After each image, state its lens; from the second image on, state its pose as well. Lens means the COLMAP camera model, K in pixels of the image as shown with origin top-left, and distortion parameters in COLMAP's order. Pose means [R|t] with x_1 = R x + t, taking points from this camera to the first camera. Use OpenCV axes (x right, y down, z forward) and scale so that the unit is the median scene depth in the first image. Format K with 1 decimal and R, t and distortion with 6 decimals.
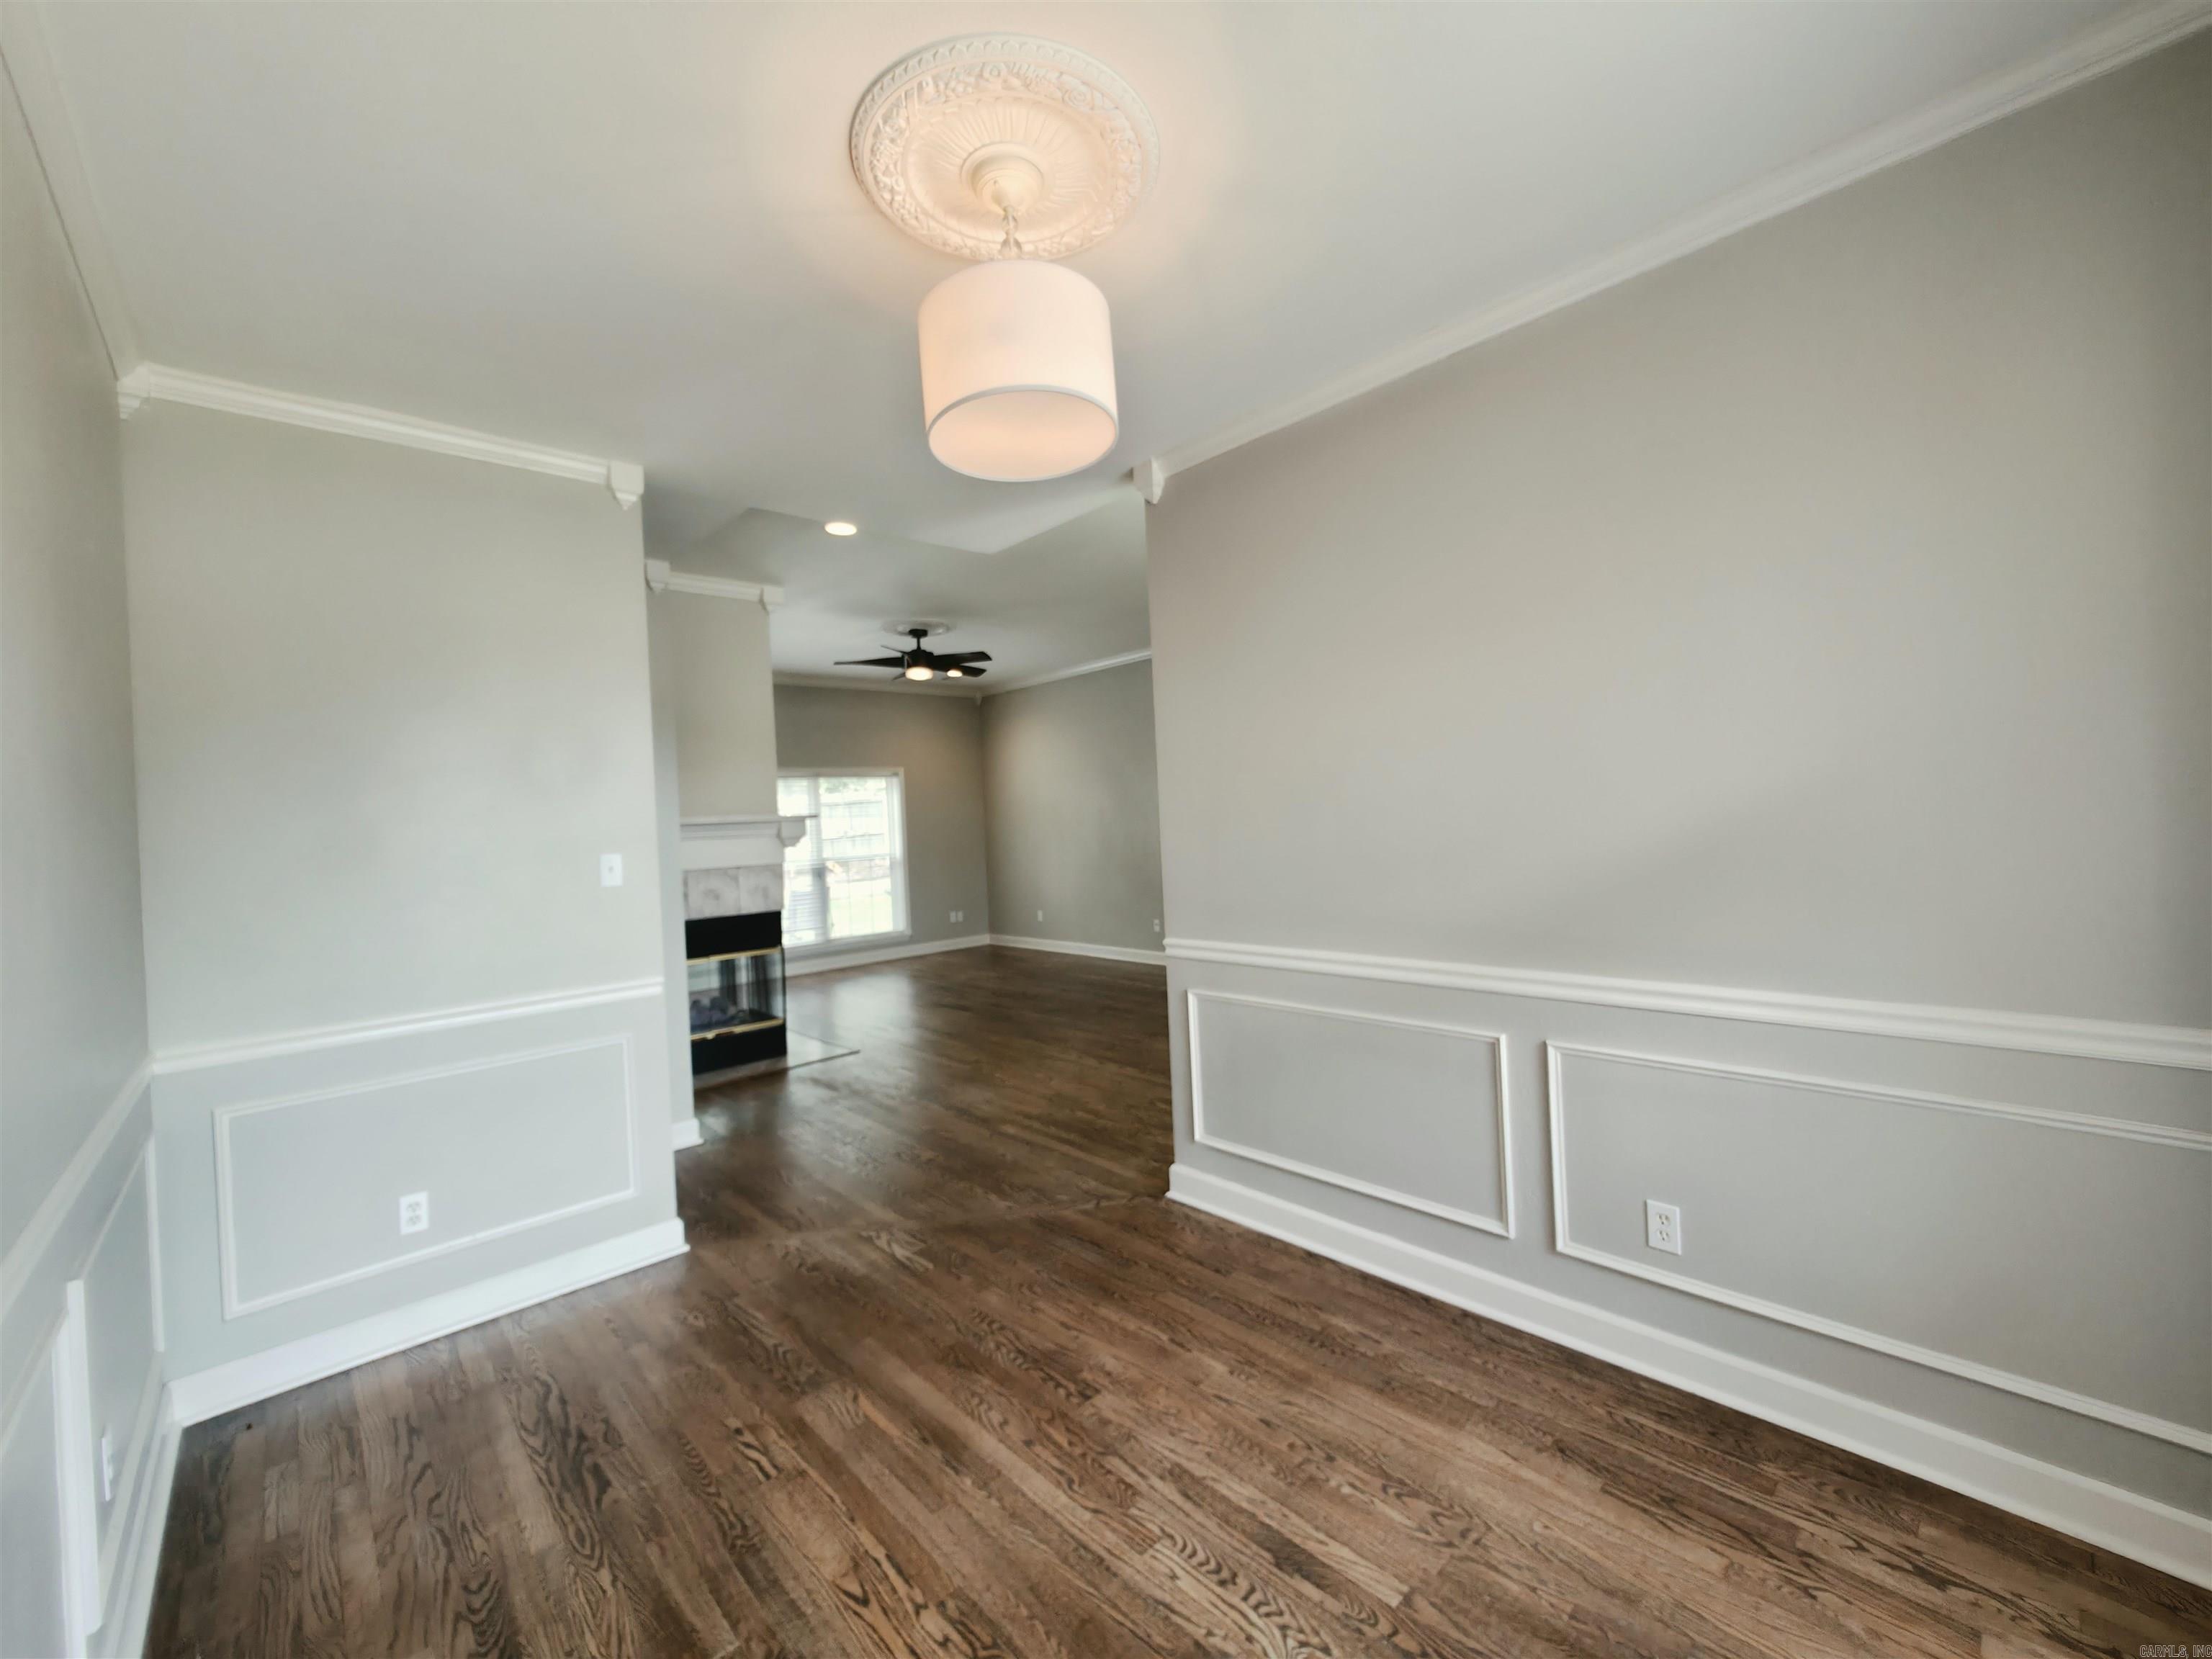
lens RADIAL K [[894.5, 0, 1115.6], [0, 894.5, 821.2], [0, 0, 1]] dist [-0.001959, 0.000148]
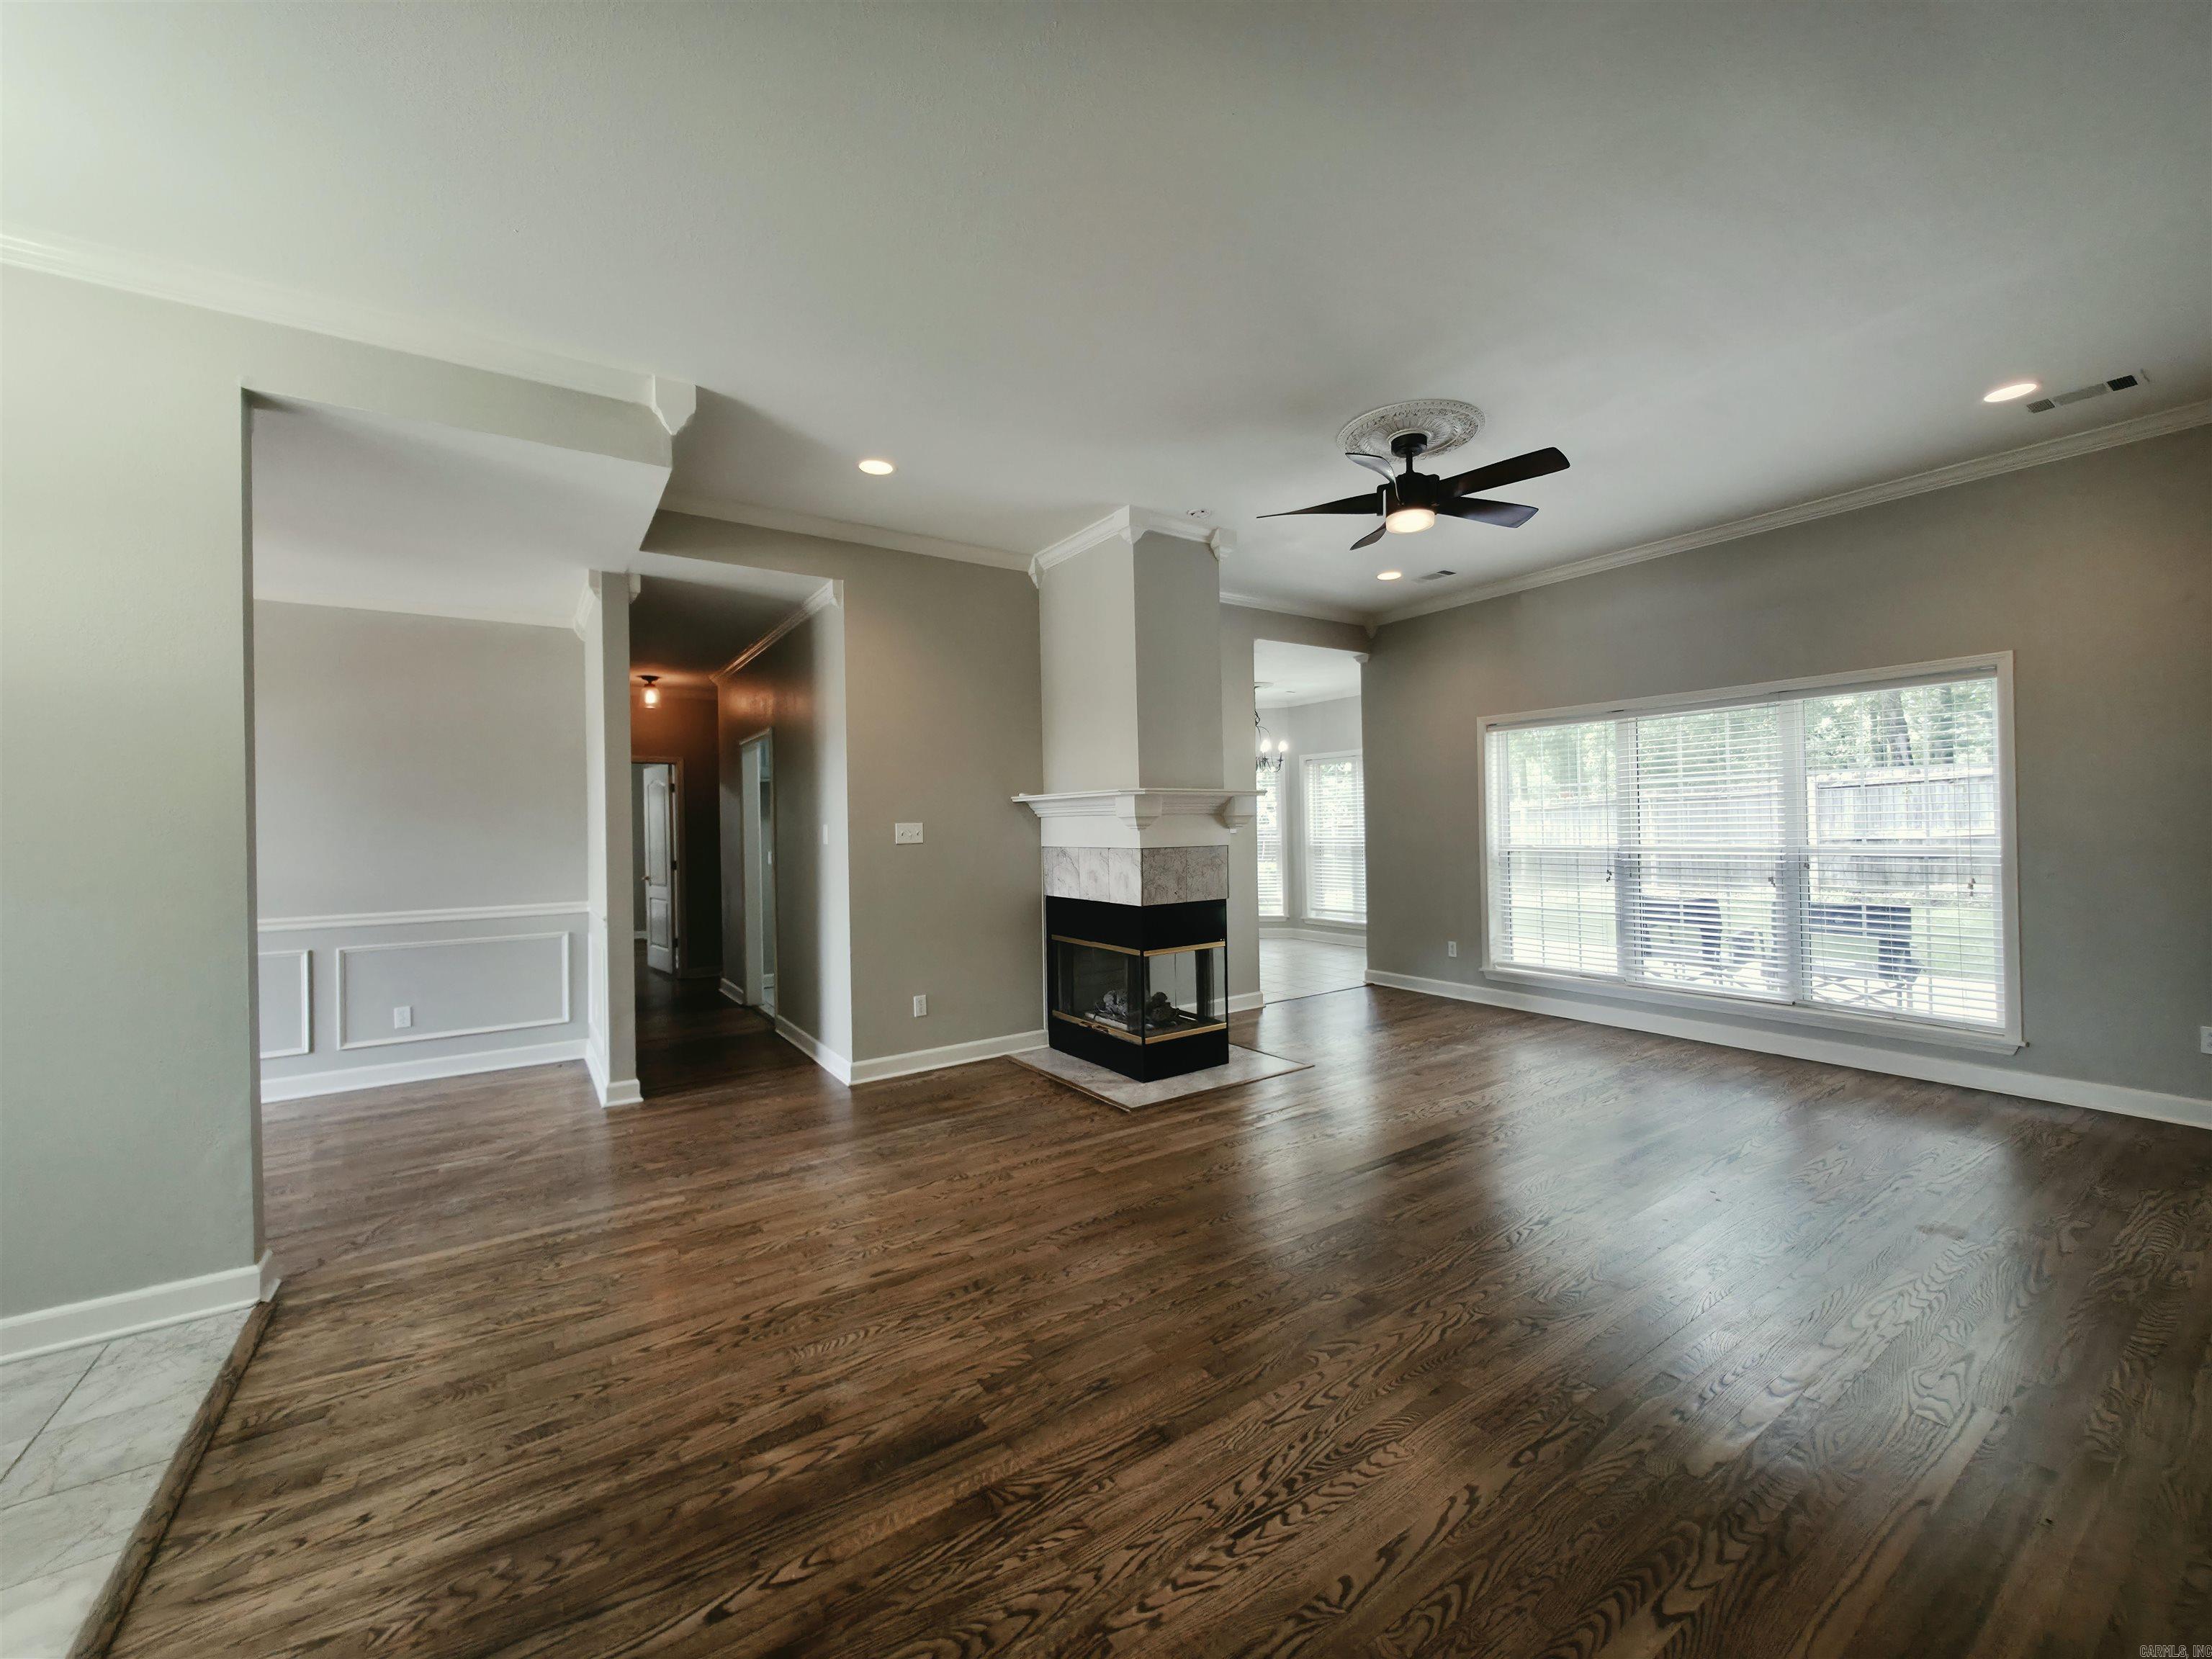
lens RADIAL K [[894.5, 0, 1115.6], [0, 894.5, 821.2], [0, 0, 1]] dist [-0.001959, 0.000148]
pose [[-0.156006, 0.048656, -0.986557, 1.169393], [0.023501, 0.998686, 0.045538, -0.042863], [0.987476, -0.016081, -0.156945, 3.030495]]
